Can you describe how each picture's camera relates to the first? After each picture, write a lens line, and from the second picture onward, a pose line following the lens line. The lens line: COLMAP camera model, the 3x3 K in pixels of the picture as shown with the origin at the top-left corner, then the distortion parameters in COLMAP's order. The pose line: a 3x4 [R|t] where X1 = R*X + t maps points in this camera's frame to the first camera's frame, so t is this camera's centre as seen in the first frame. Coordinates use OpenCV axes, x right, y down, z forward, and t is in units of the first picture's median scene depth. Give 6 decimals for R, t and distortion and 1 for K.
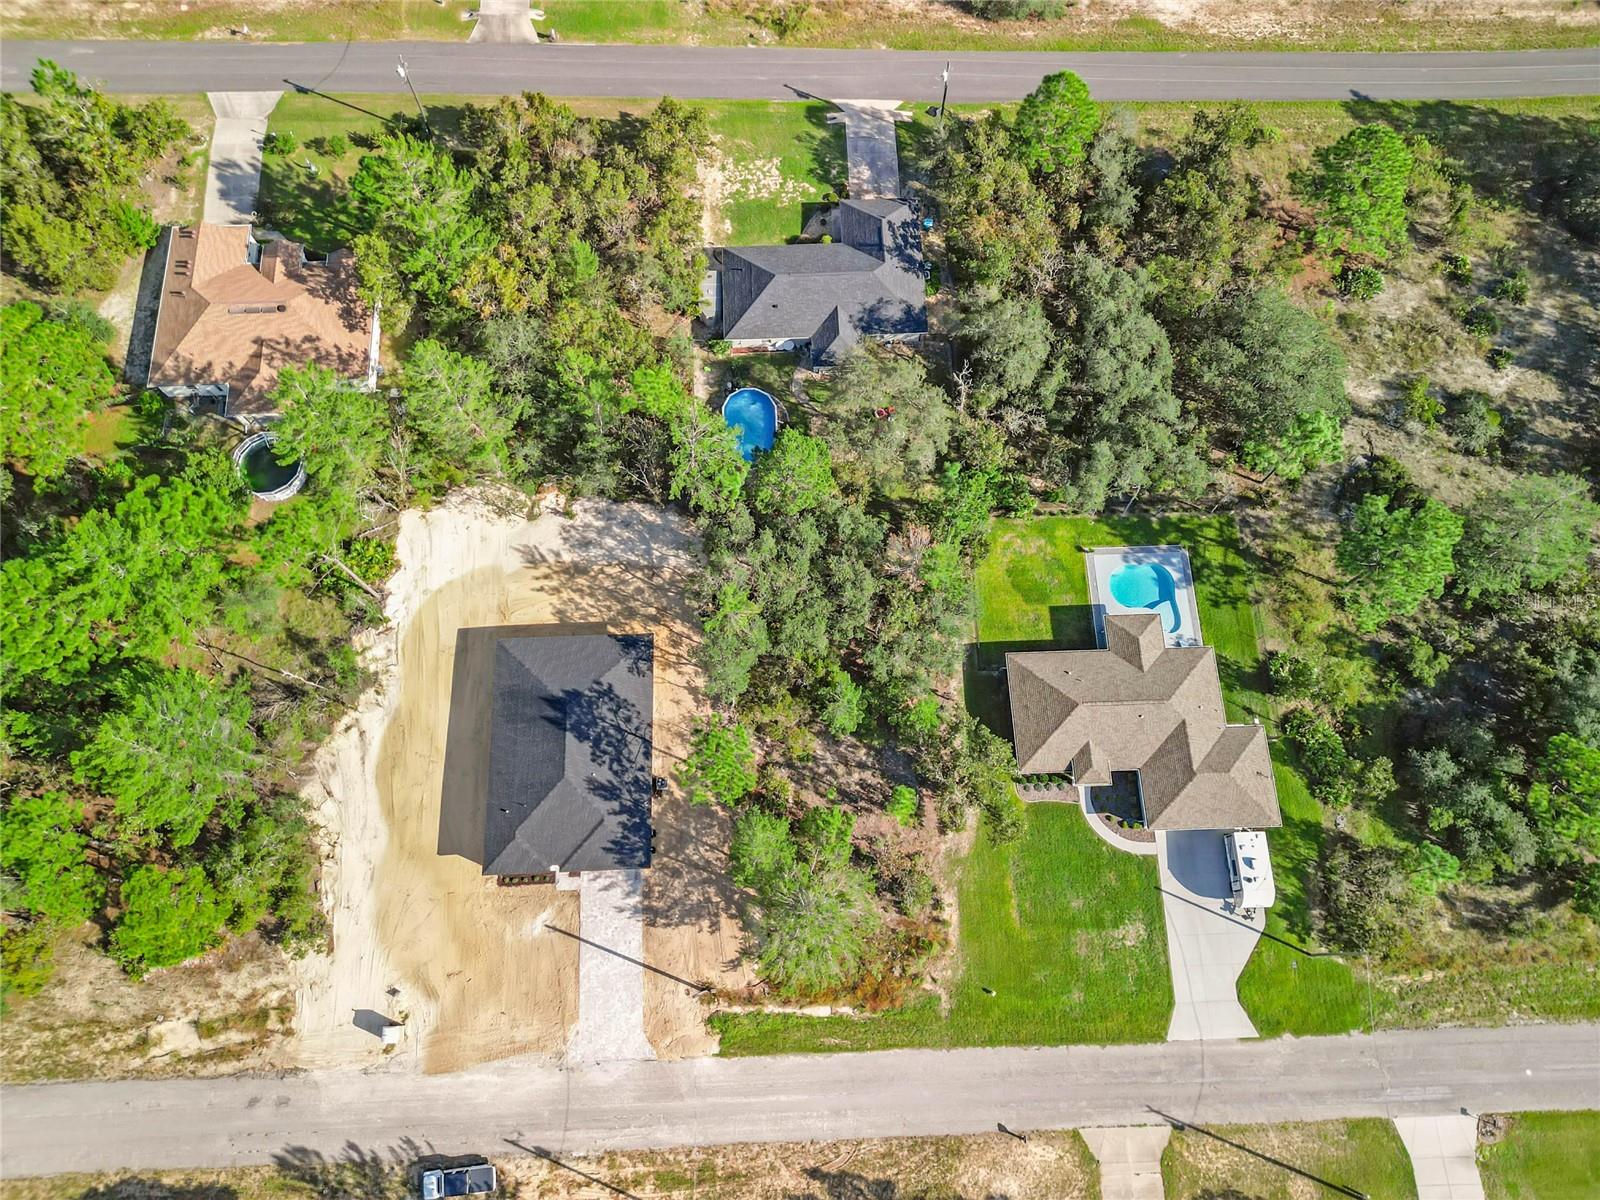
lens RADIAL K [[1132.3, 0, 795.8], [0, 1132.3, 602.1], [0, 0, 1]] dist [0.053020, -0.047428]
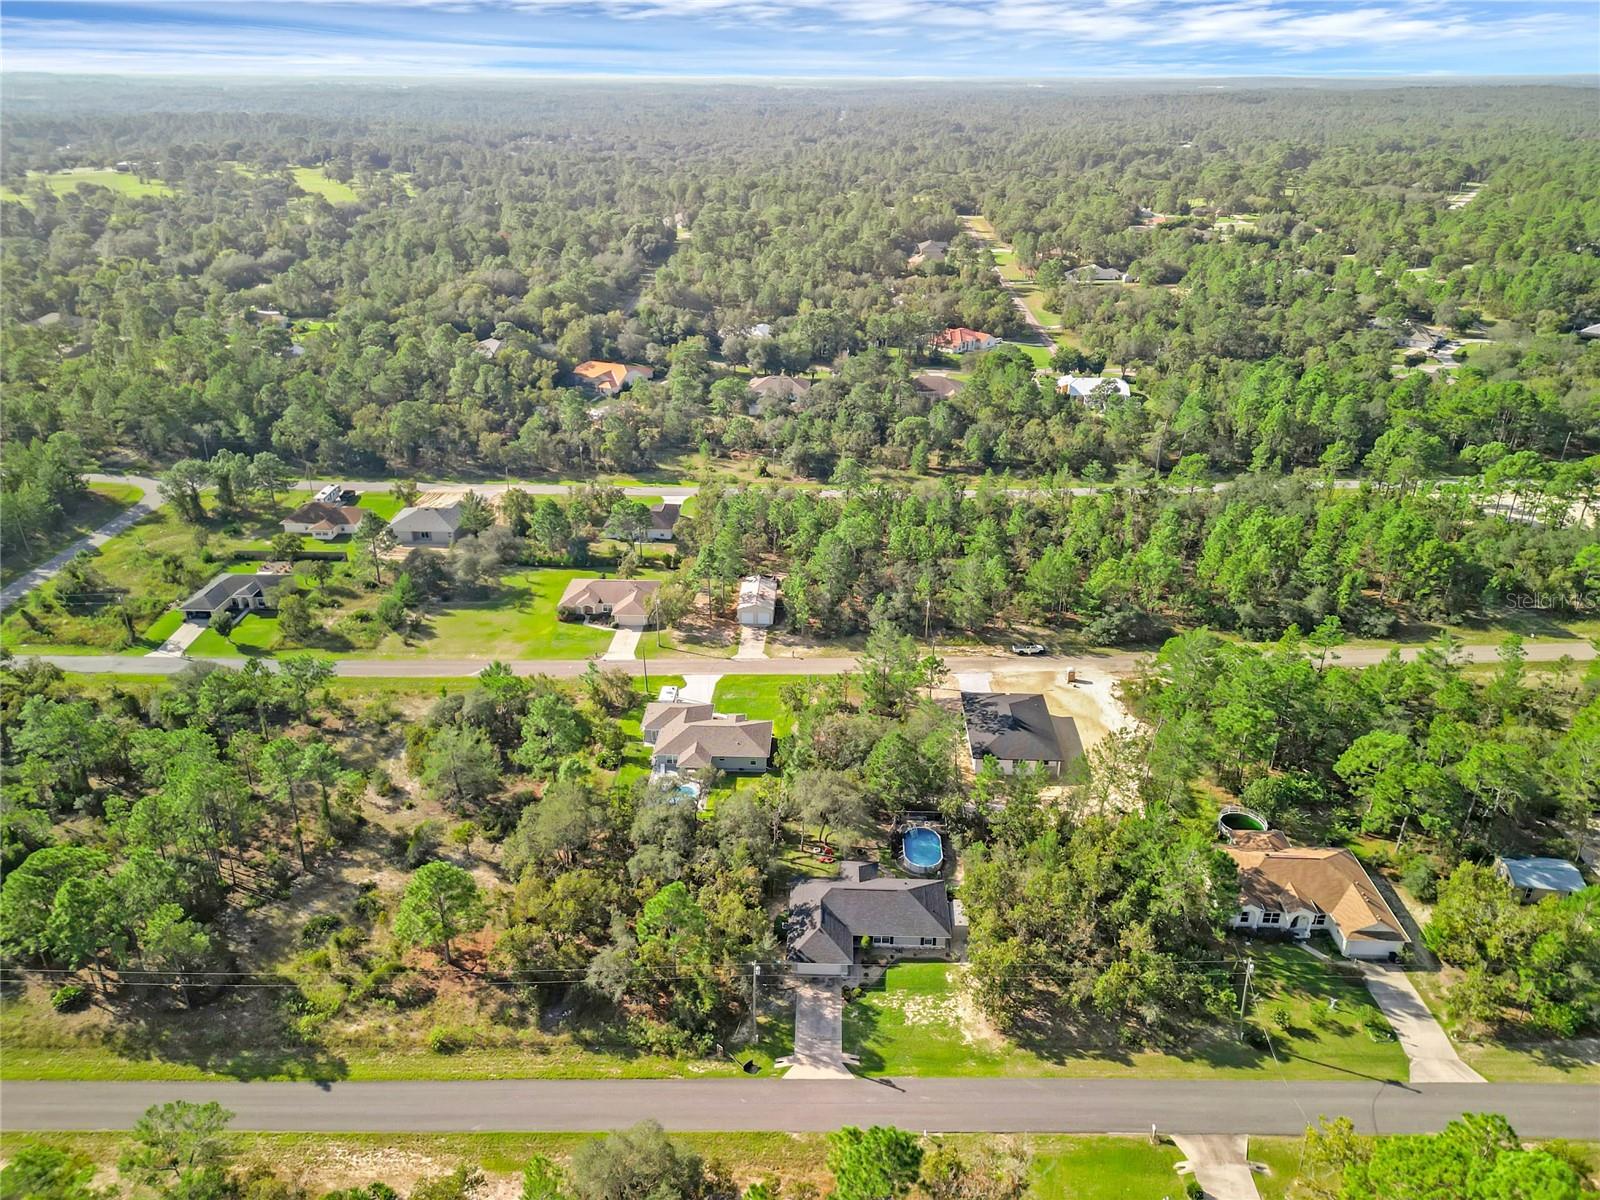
lens RADIAL K [[1111.7, 0, 796.4], [0, 1111.7, 613.5], [0, 0, 1]] dist [0.060201, -0.044246]
pose [[-0.997059, -0.030336, 0.070373, 0.031294], [0.073457, -0.116701, 0.990447, -1.681164], [-0.021834, 0.992704, 0.118587, 0.594678]]
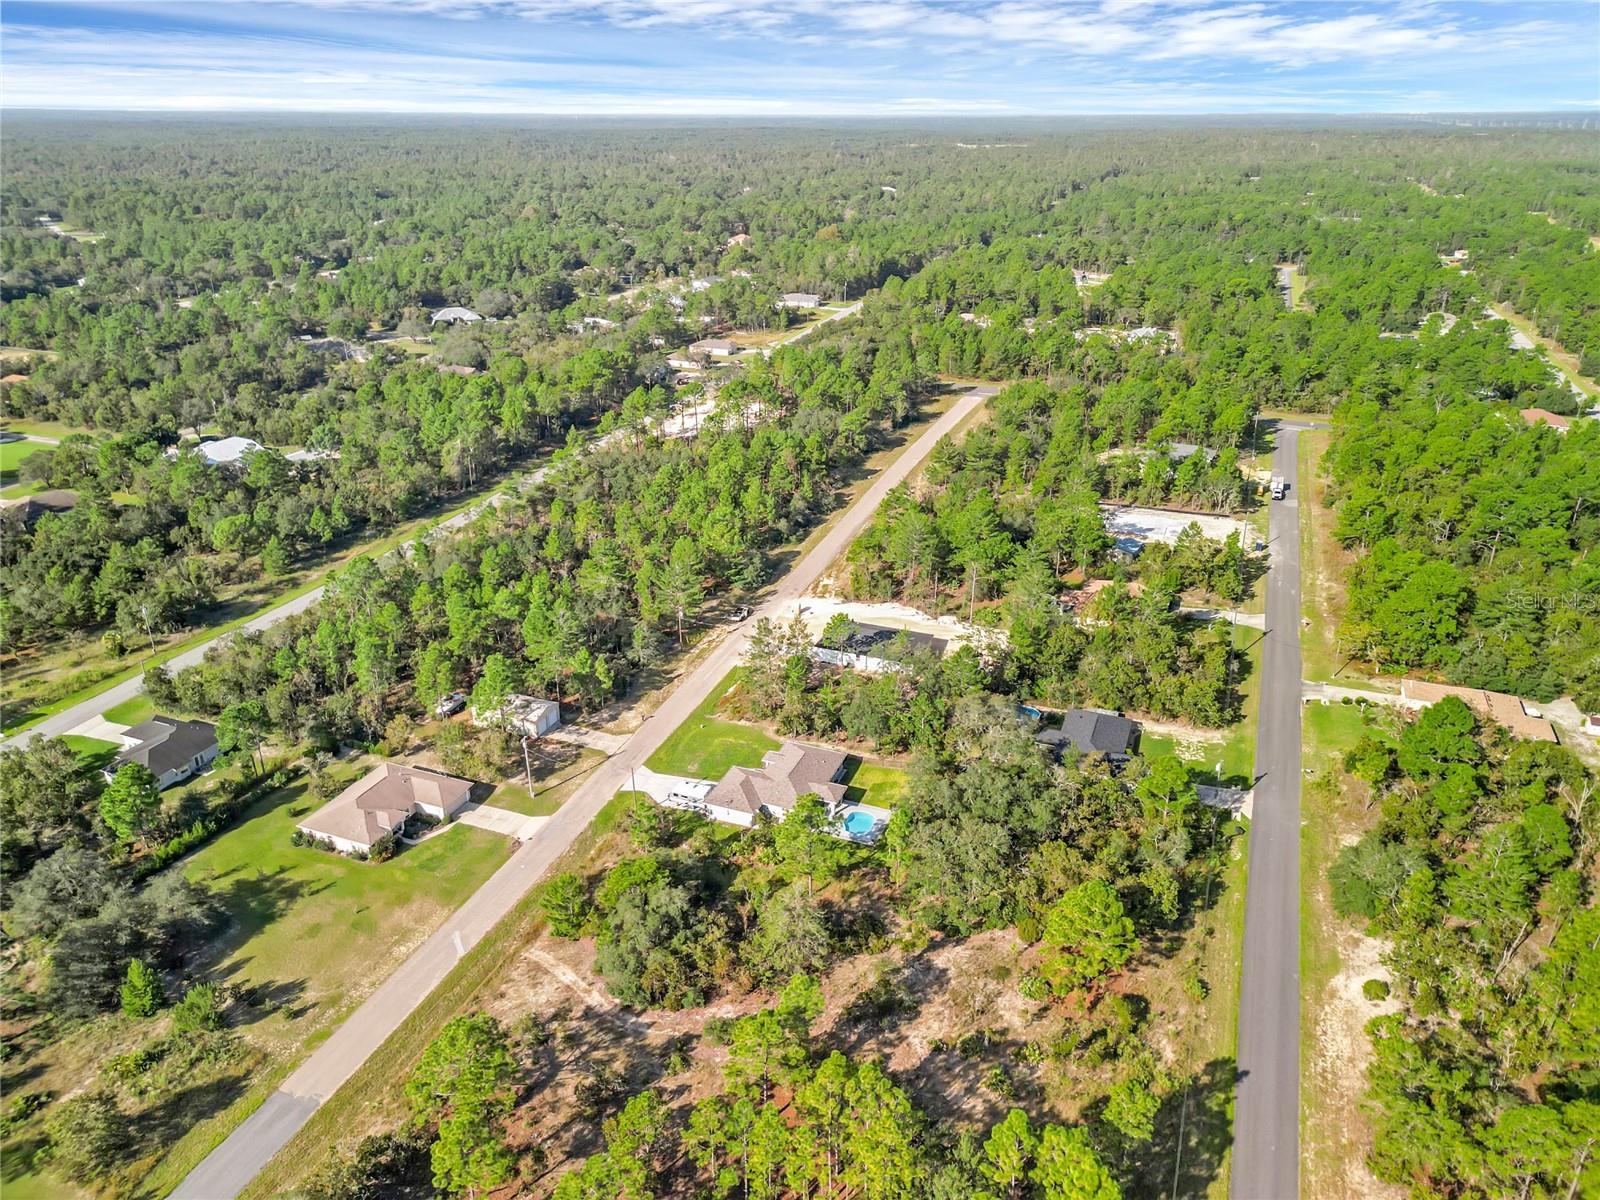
lens RADIAL K [[1110.0, 0, 795.3], [0, 1110.0, 609.0], [0, 0, 1]] dist [0.117899, -0.153201]
pose [[-0.404992, 0.374953, -0.833901, 1.695455], [-0.864618, 0.139555, 0.482659, -0.813887], [0.297350, 0.916479, 0.267673, 0.285490]]
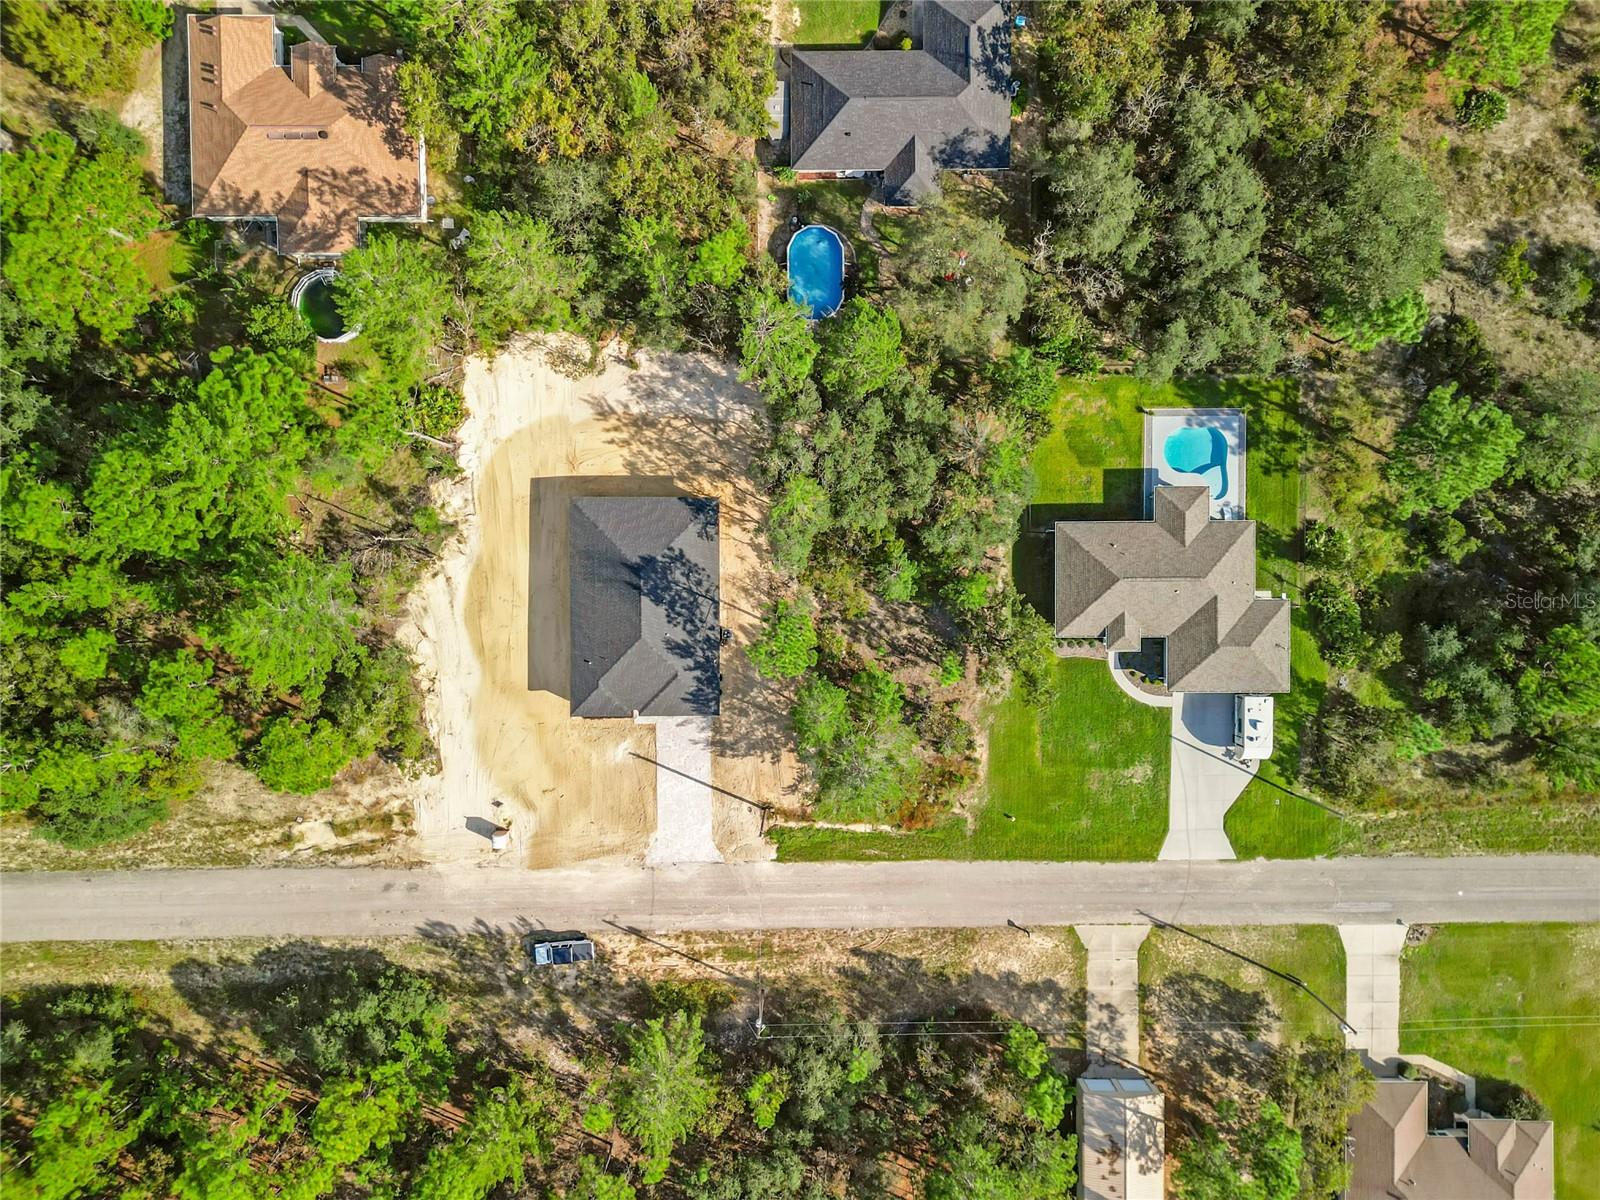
lens RADIAL K [[1137.5, 0, 795.4], [0, 1137.5, 606.7], [0, 0, 1]] dist [0.076858, -0.077942]
pose [[0.999452, 0.032938, 0.003257, -0.057223], [-0.032007, 0.936736, 0.348570, -0.249648], [0.008430, -0.348483, 0.937277, -0.017533]]
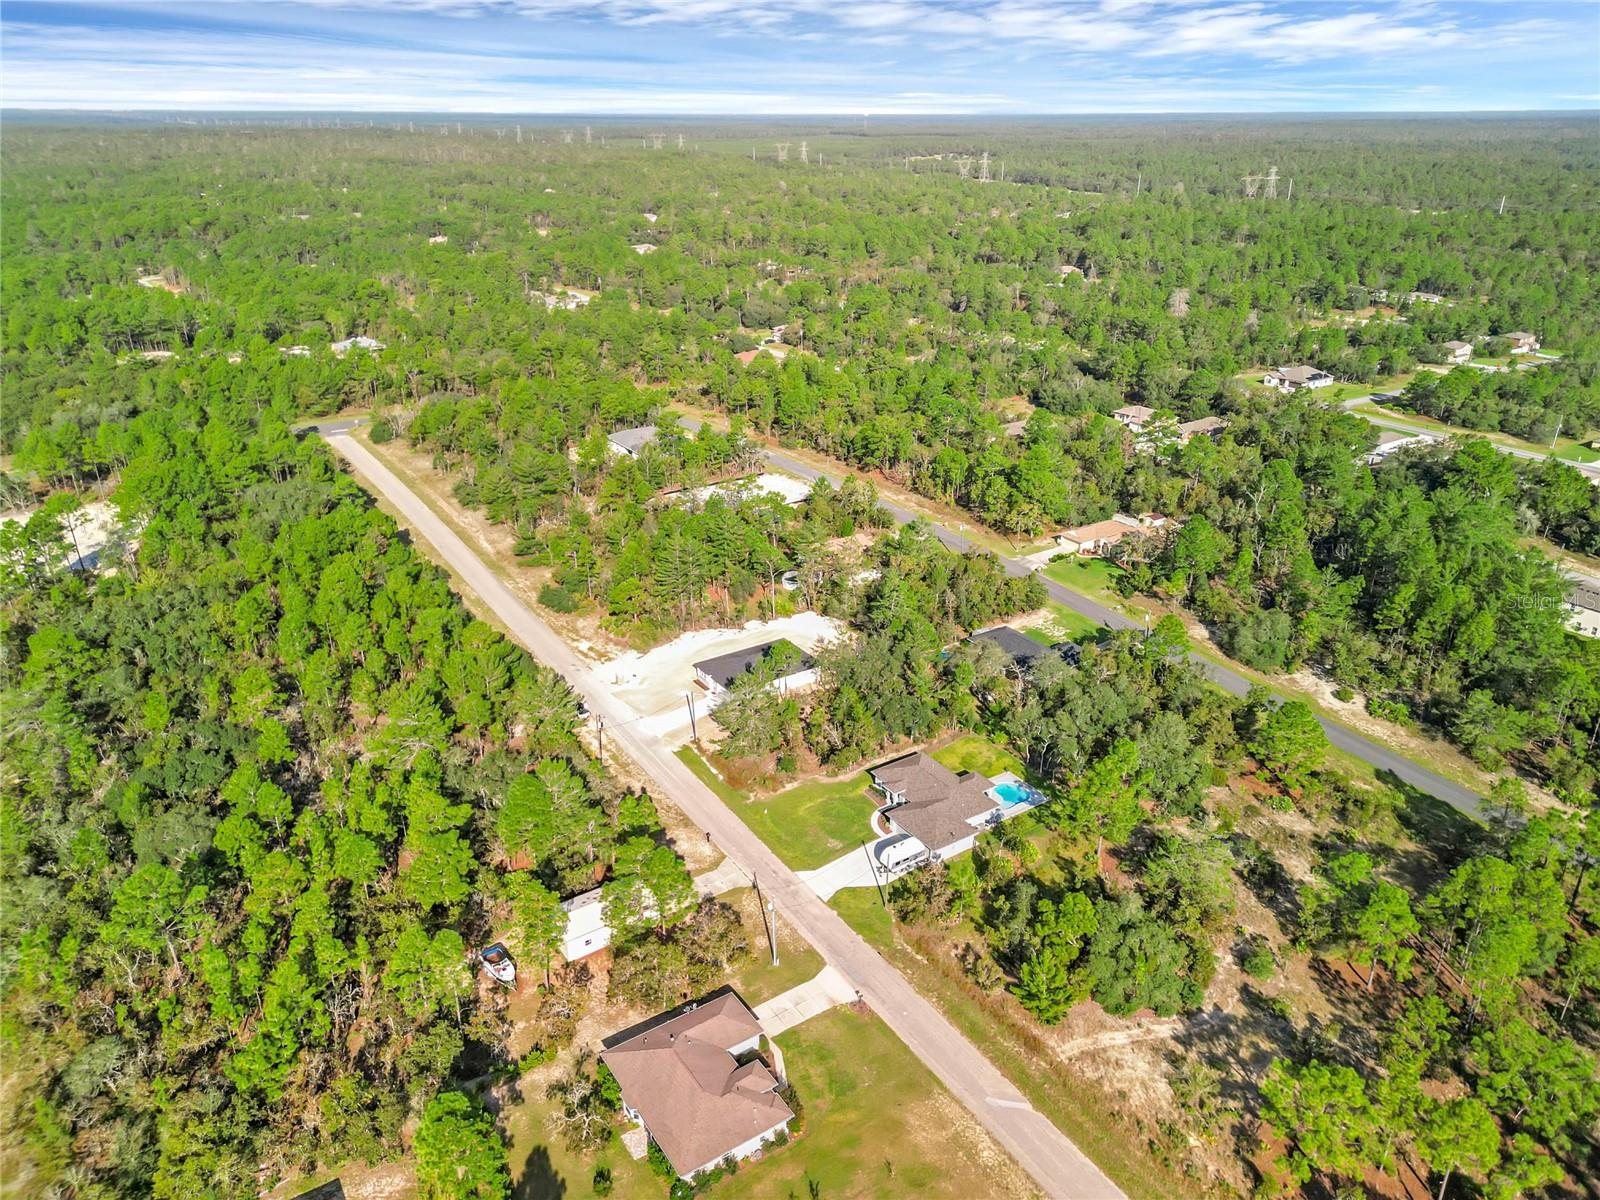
lens RADIAL K [[1111.7, 0, 796.4], [0, 1111.7, 613.5], [0, 0, 1]] dist [0.060201, -0.044246]
pose [[0.527701, 0.353690, -0.772292, 1.440599], [-0.805021, 0.498368, -0.321824, 0.702737], [0.271060, 0.791538, 0.547718, -0.229656]]
